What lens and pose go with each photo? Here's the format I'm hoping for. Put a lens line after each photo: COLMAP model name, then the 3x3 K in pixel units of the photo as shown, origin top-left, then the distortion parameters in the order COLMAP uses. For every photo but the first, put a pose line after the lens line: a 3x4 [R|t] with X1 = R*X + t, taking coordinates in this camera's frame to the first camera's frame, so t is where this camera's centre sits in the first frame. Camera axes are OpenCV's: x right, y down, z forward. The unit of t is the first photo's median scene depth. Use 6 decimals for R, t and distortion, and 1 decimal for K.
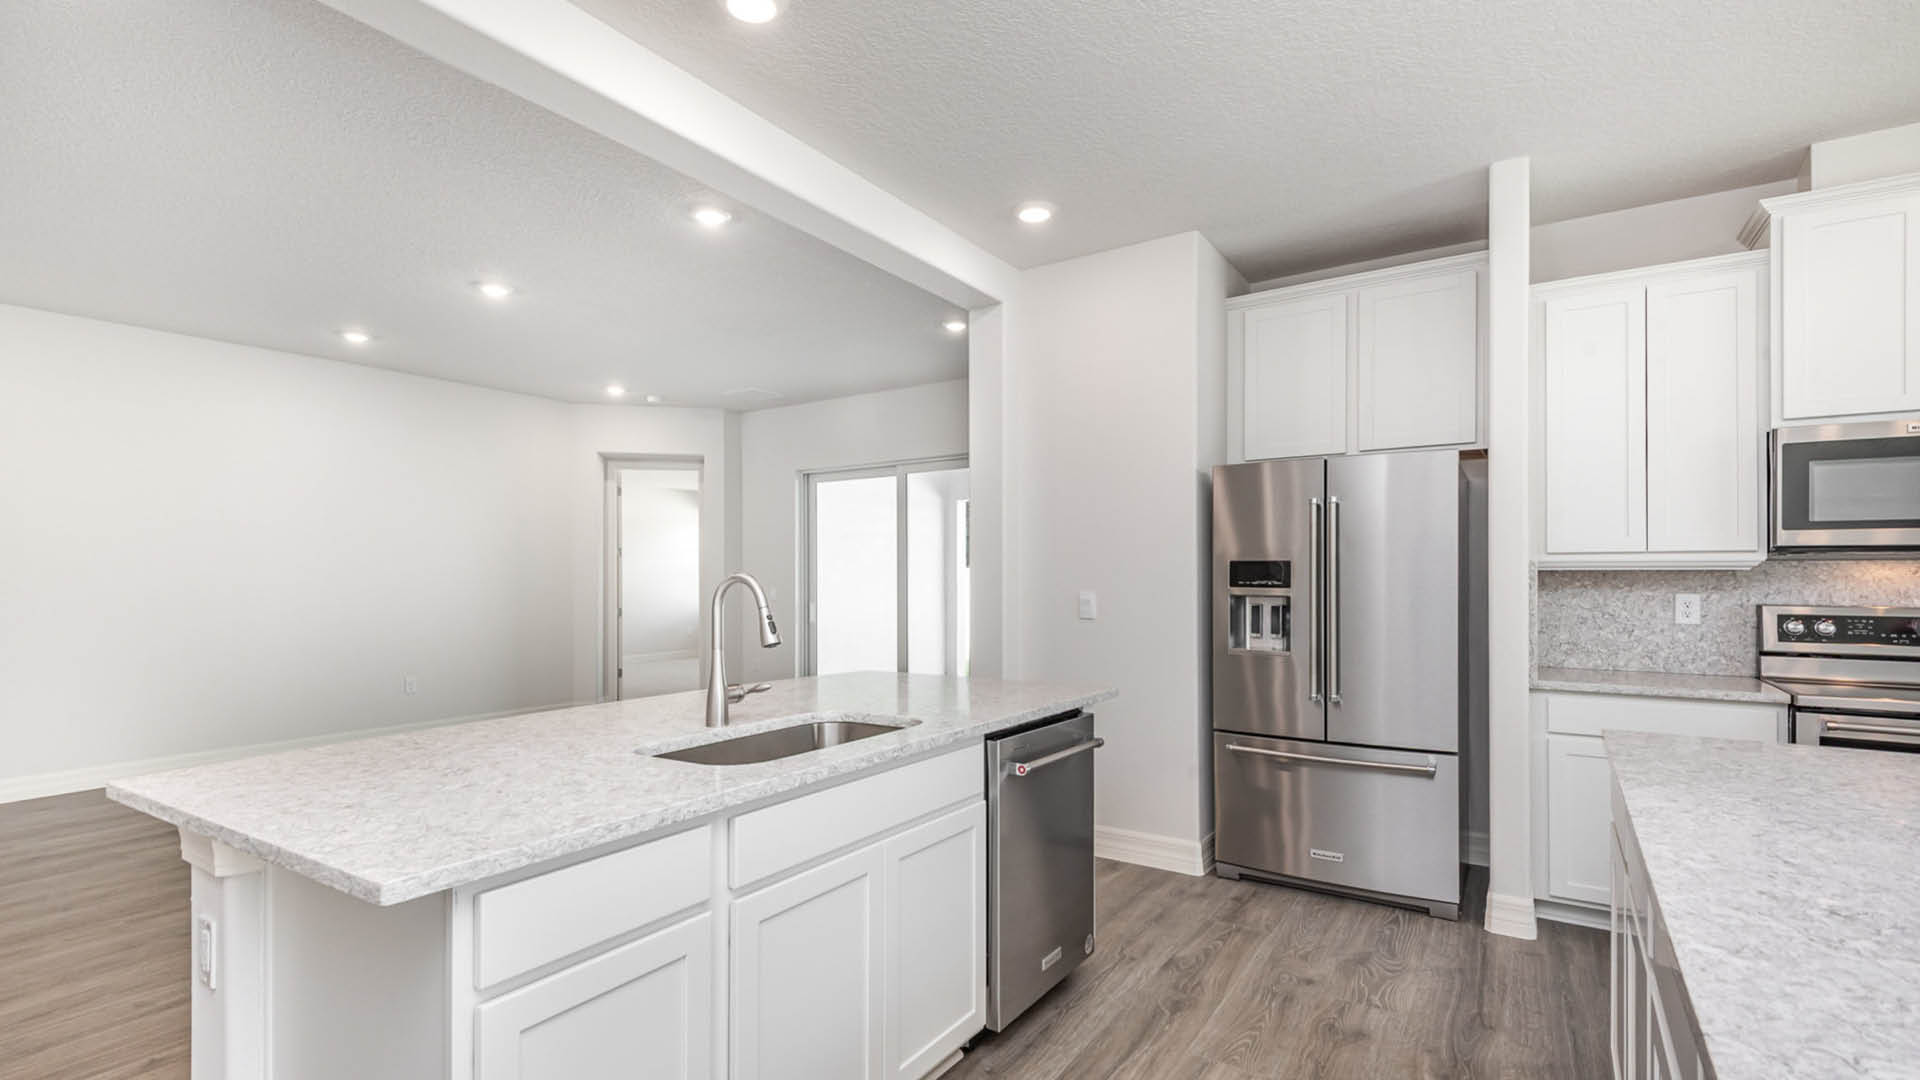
lens RADIAL K [[872.9, 0, 961.0], [0, 872.9, 568.9], [0, 0, 1]] dist [0.001488, 0.000431]
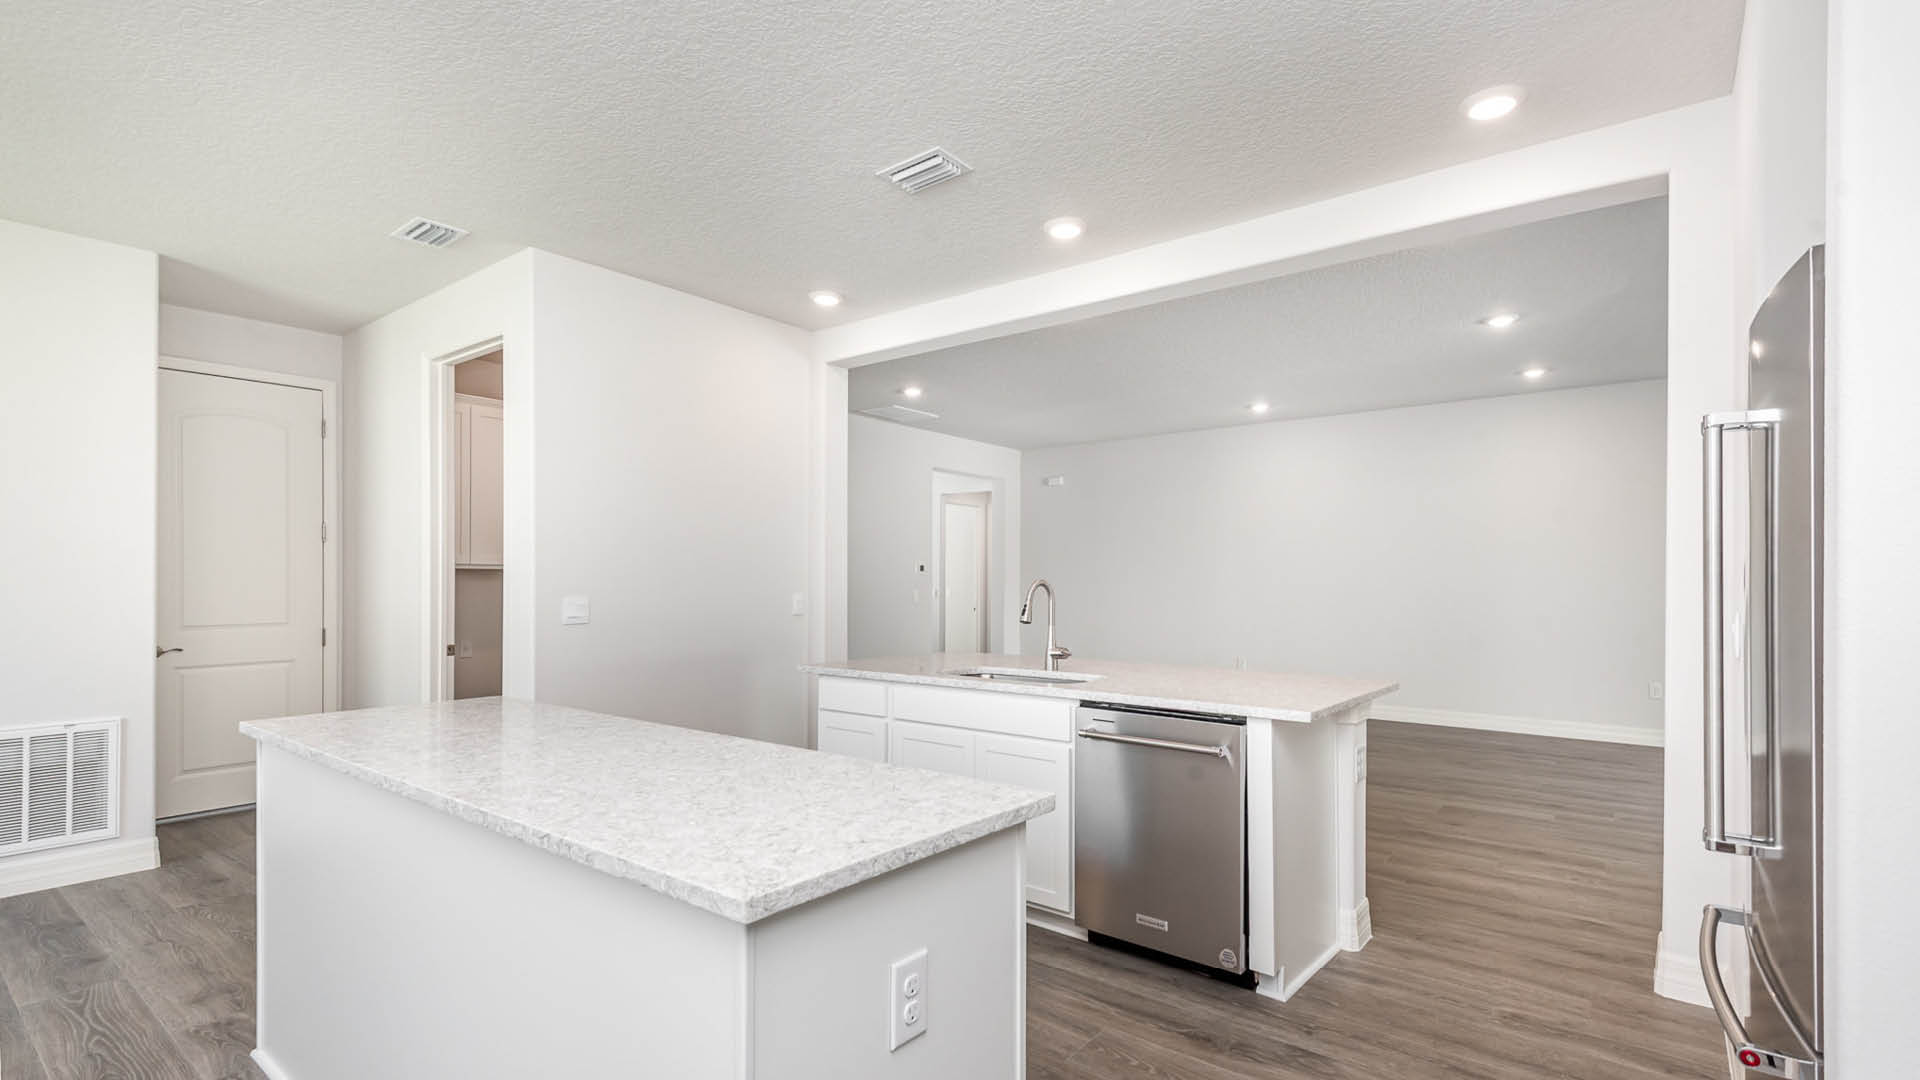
lens RADIAL K [[872.9, 0, 961.0], [0, 872.9, 568.9], [0, 0, 1]] dist [0.001488, 0.000431]
pose [[-0.087906, -0.005829, -0.996112, 1.254983], [0.003027, 0.999977, -0.006118, -0.008907], [0.996124, -0.003553, -0.087886, 0.846022]]
